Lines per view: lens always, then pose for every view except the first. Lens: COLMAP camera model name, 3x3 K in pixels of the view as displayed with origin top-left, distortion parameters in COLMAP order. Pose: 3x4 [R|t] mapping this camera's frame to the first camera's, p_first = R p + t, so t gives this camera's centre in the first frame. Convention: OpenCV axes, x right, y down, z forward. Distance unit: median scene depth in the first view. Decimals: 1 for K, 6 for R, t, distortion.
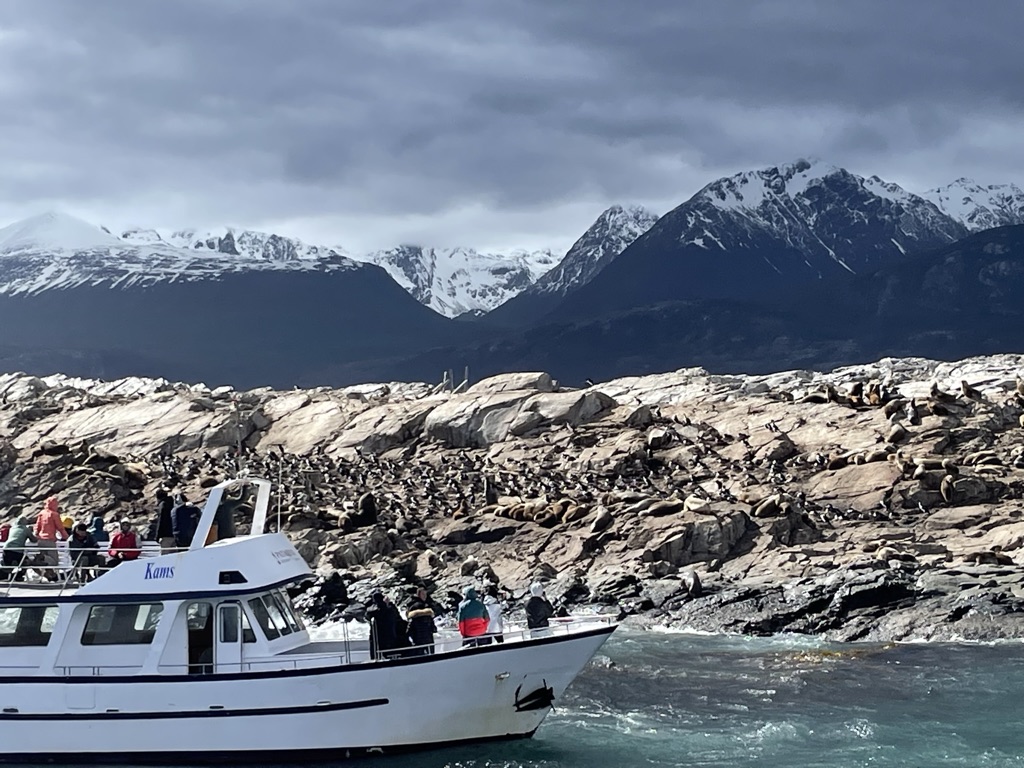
lens RADIAL K [[2276.7, 0, 507.9], [0, 2276.7, 372.8], [0, 0, 1]] dist [0.146349, 0.000000]
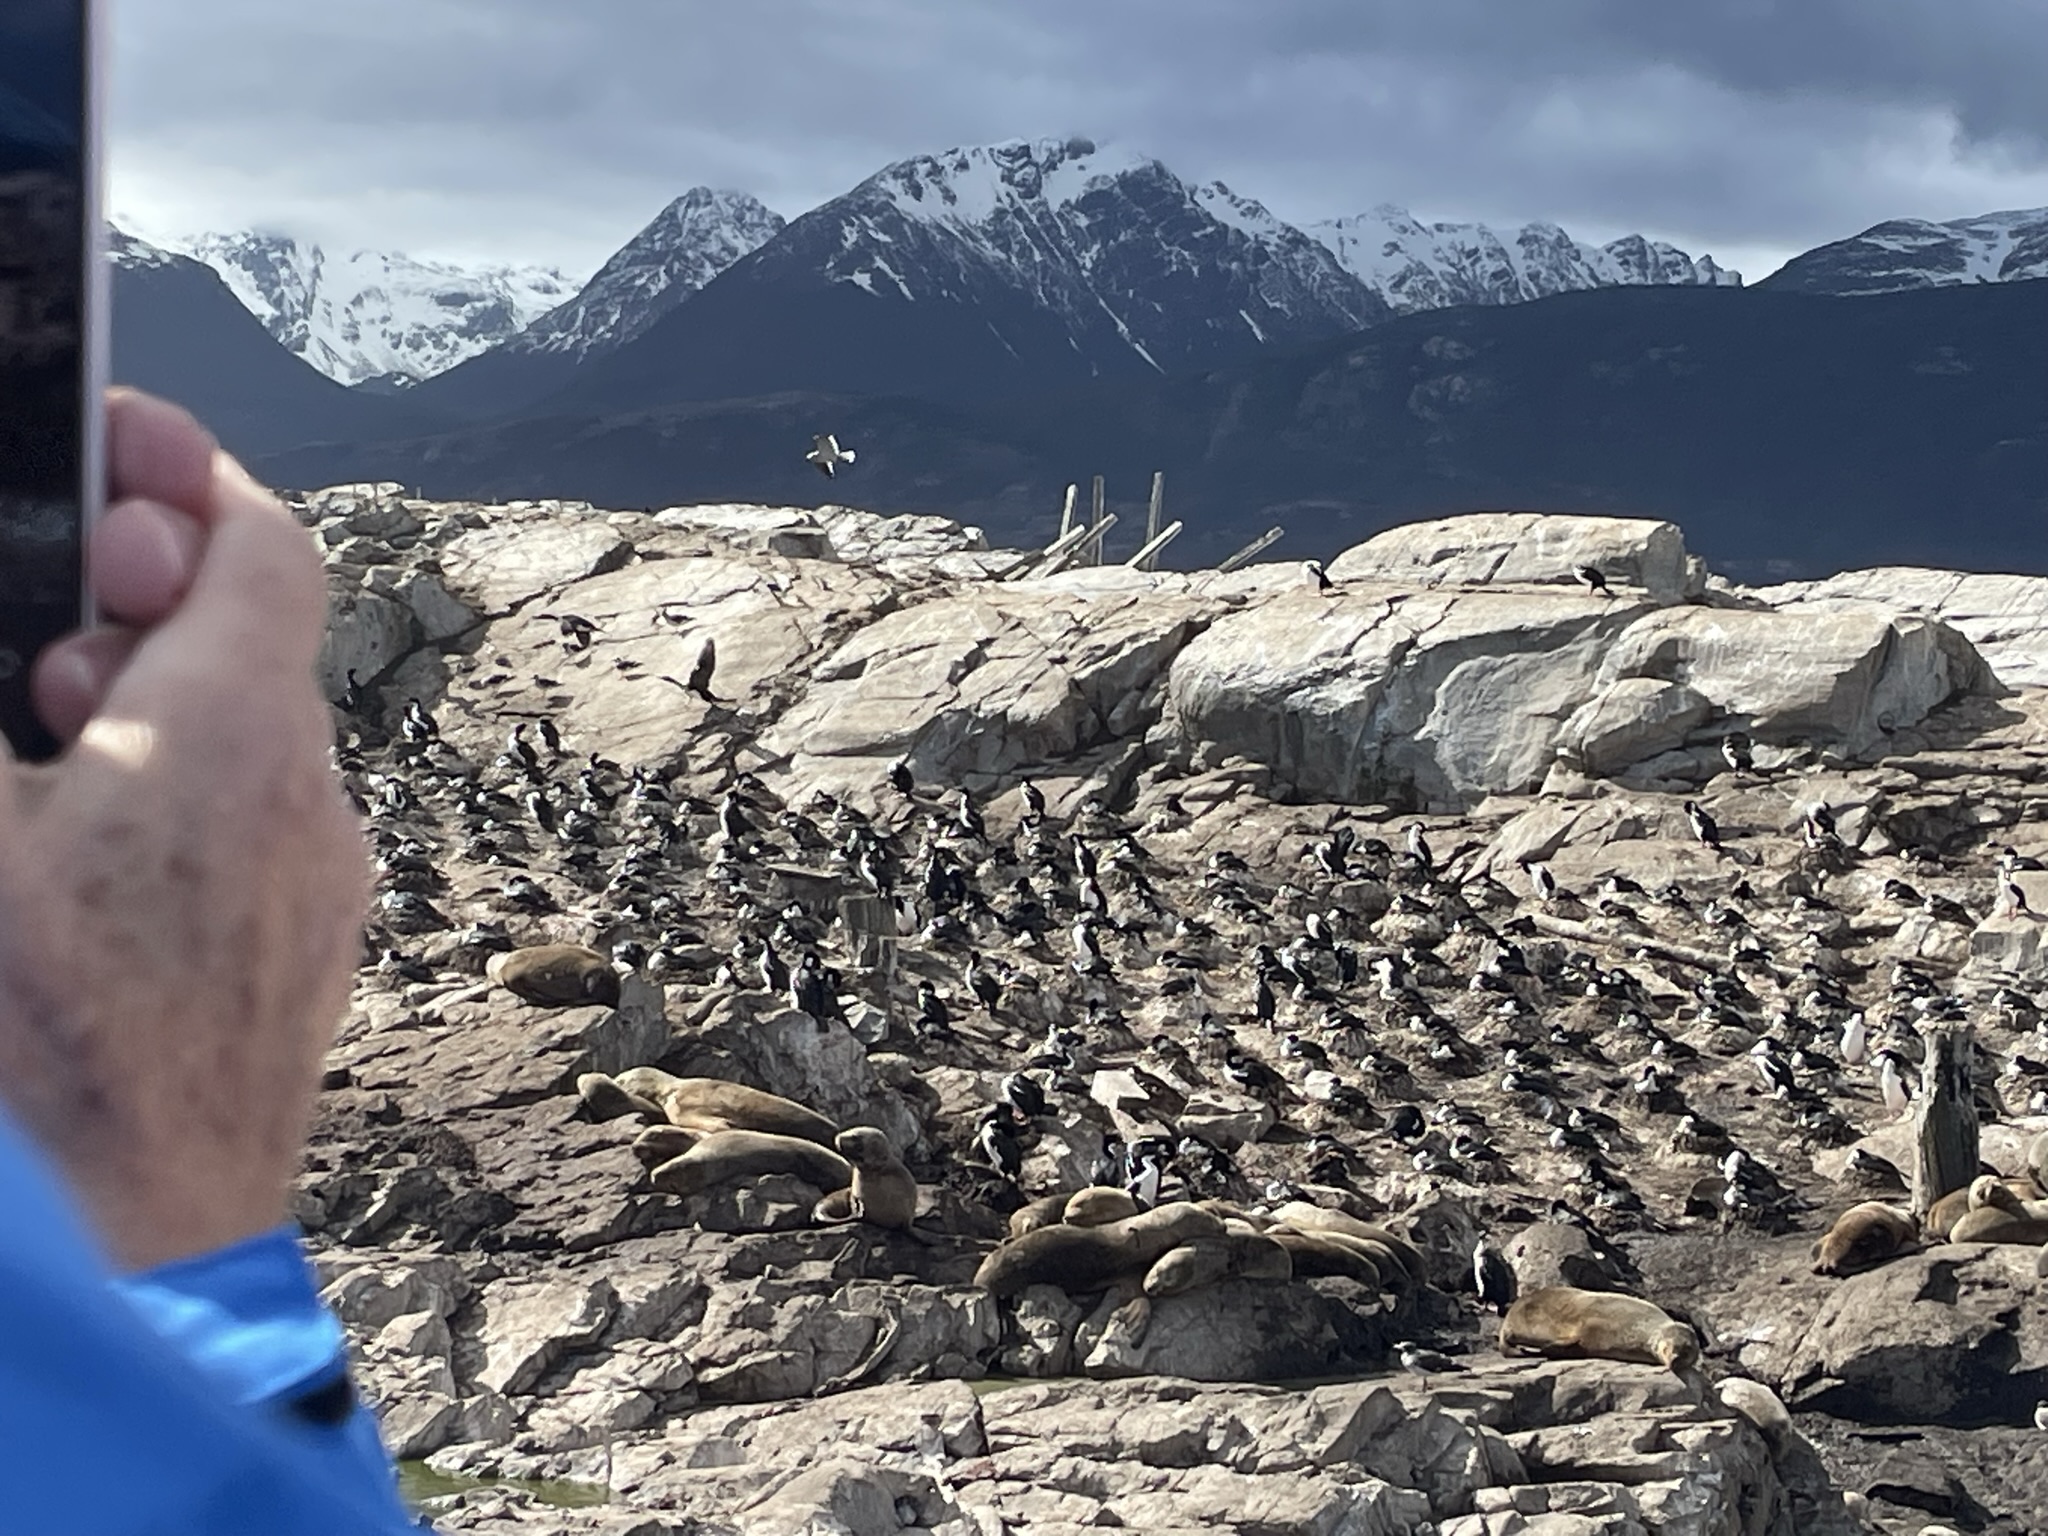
lens RADIAL K [[4553.4, 0, 976.3], [0, 4553.4, 760.5], [0, 0, 1]] dist [0.146349, 0.000000]
pose [[0.989485, 0.083104, 0.118373, -0.113529], [-0.088963, 0.995014, 0.045086, 0.009867], [-0.114036, -0.055143, 0.991945, 0.510714]]
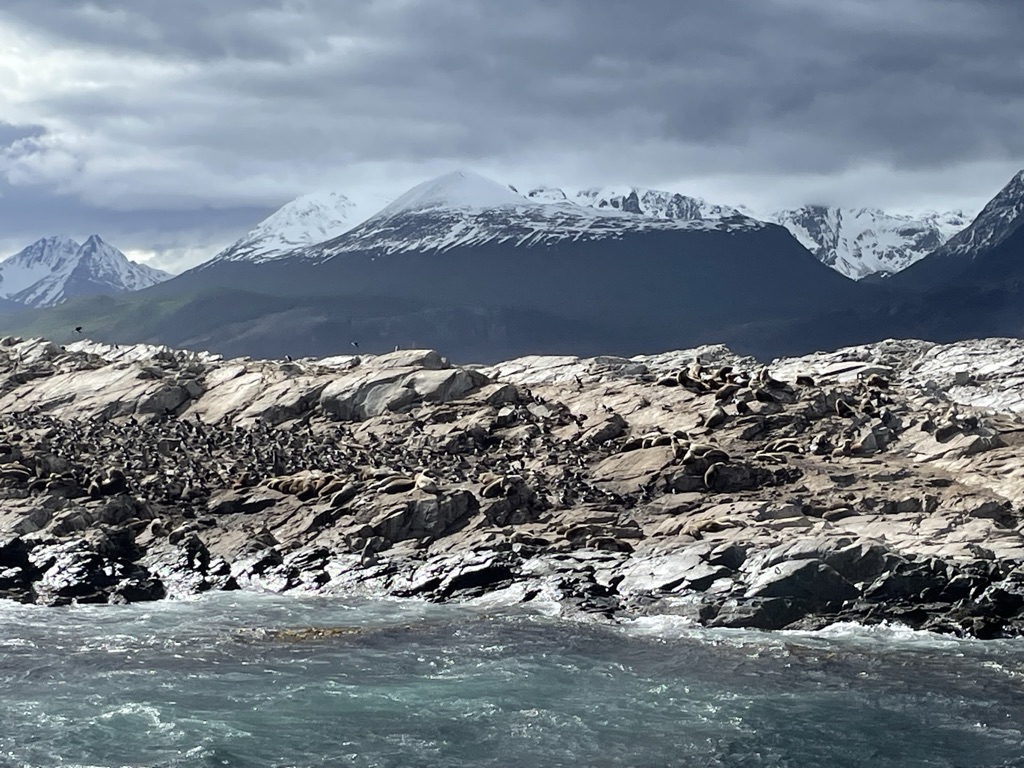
lens RADIAL K [[2276.7, 0, 507.9], [0, 2276.7, 391.5], [0, 0, 1]] dist [0.146349, 0.000000]
pose [[0.984389, 0.023549, -0.174425, 0.228311], [-0.019034, 0.999440, 0.027513, -0.010285], [0.174975, -0.023764, 0.984286, -0.012276]]
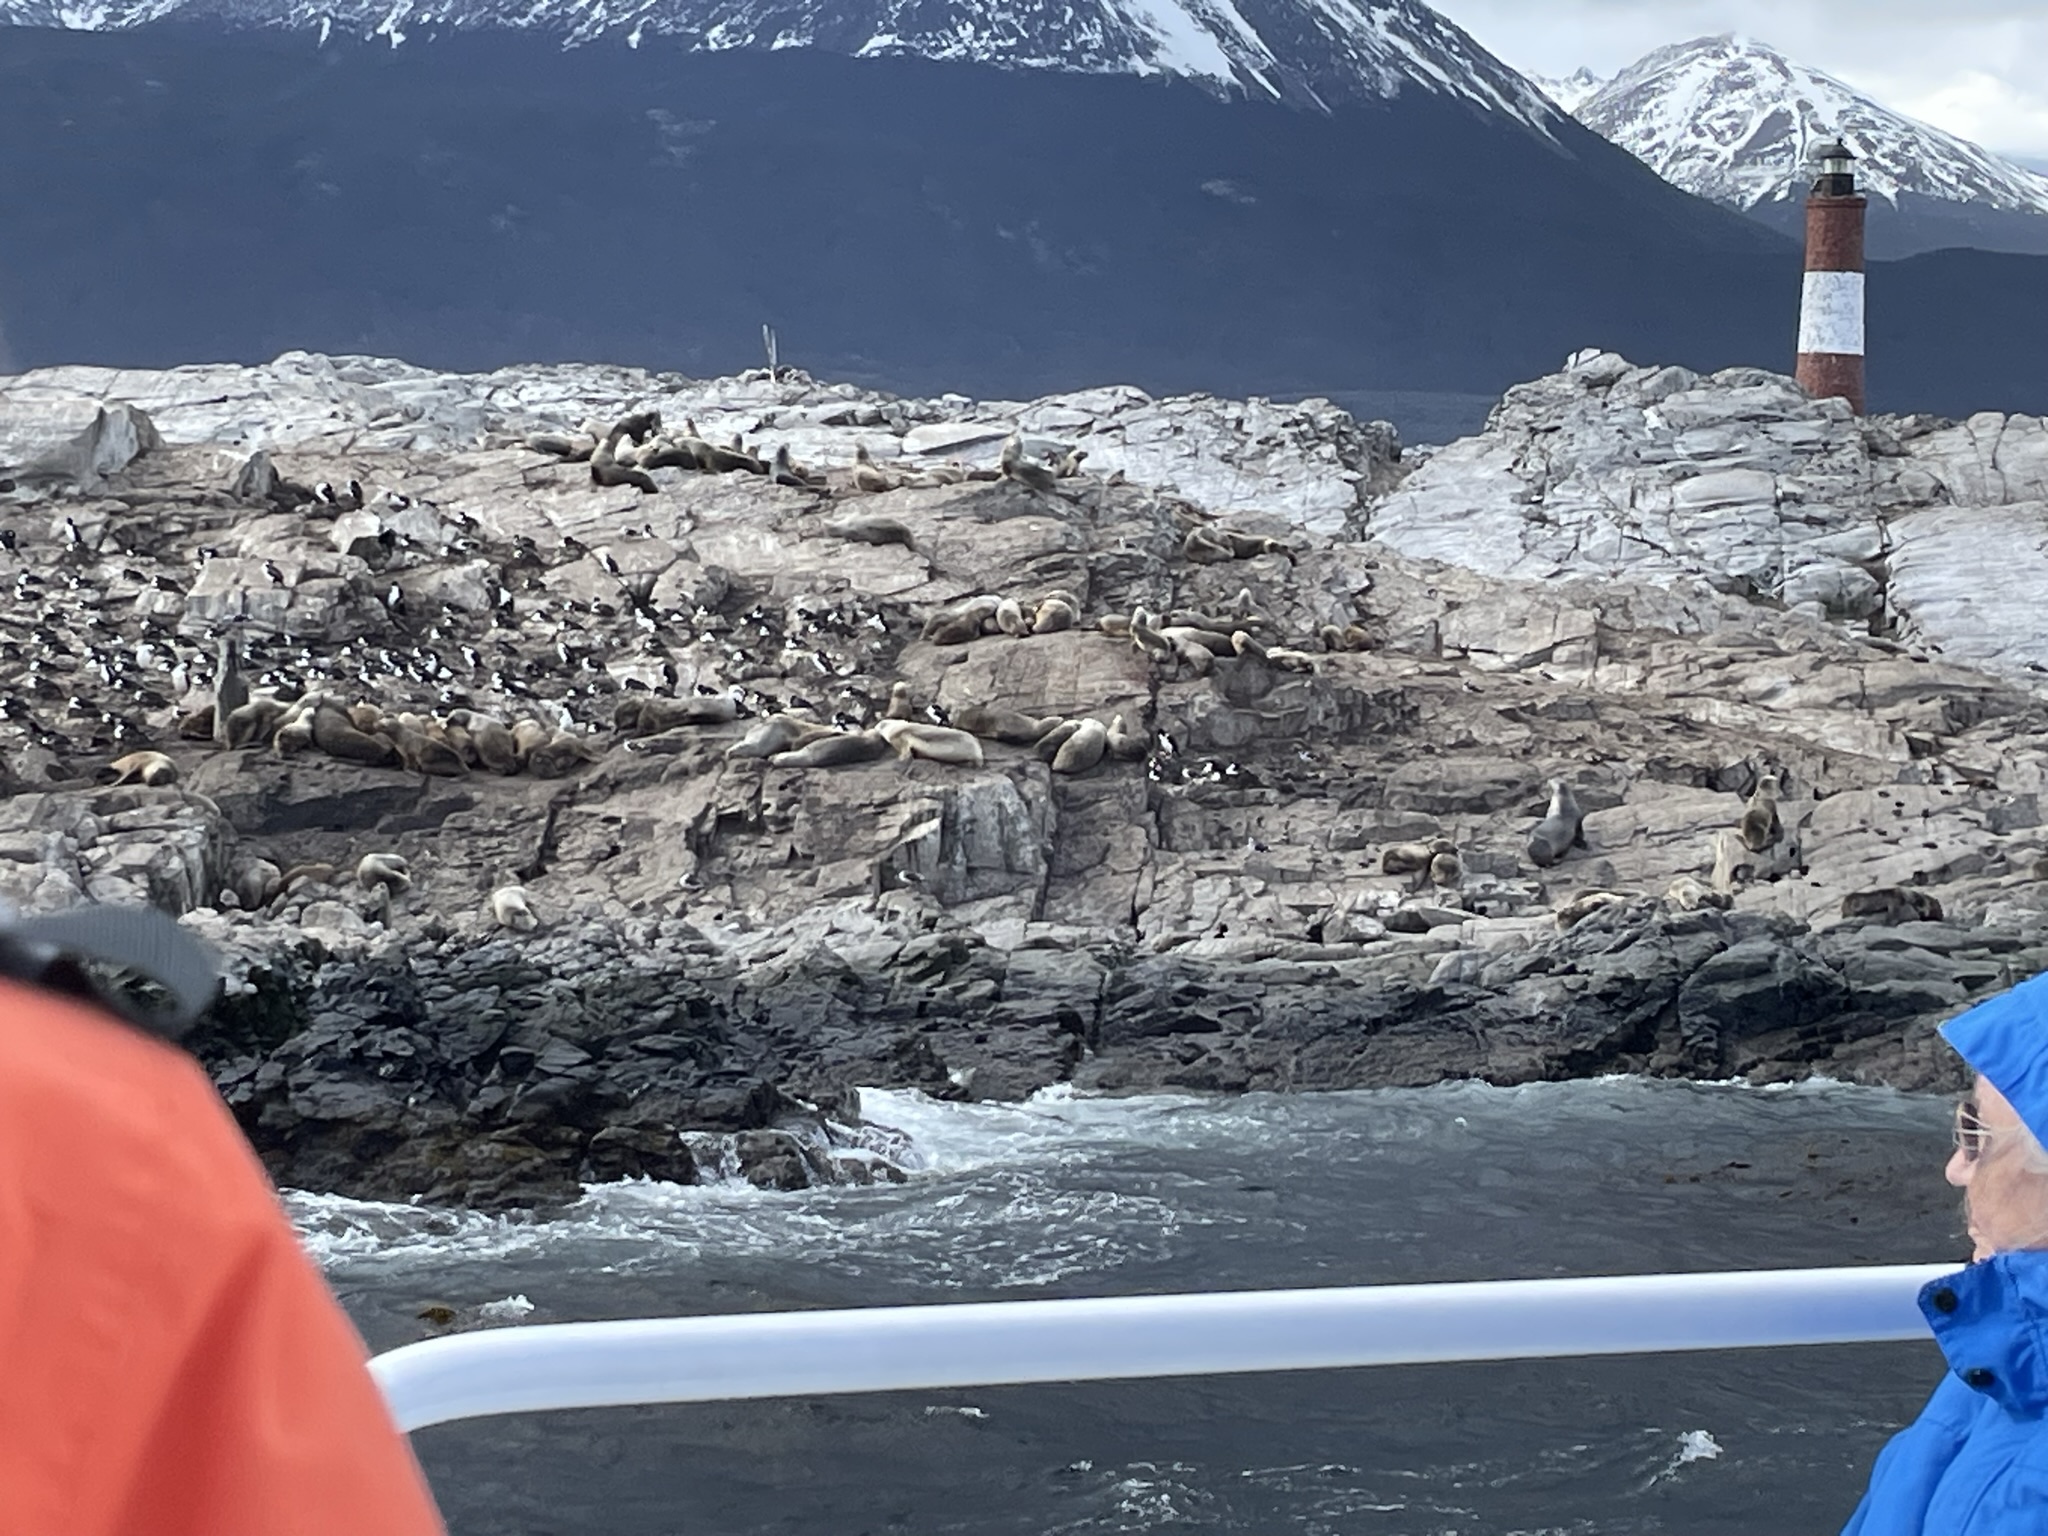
lens RADIAL K [[4553.4, 0, 1026.1], [0, 4553.4, 768.5], [0, 0, 1]] dist [0.146349, 0.000000]
pose [[0.830886, 0.018552, 0.556133, -0.247396], [-0.064846, 0.995863, 0.063662, 0.010095], [-0.552651, -0.088958, 0.828652, 0.277541]]
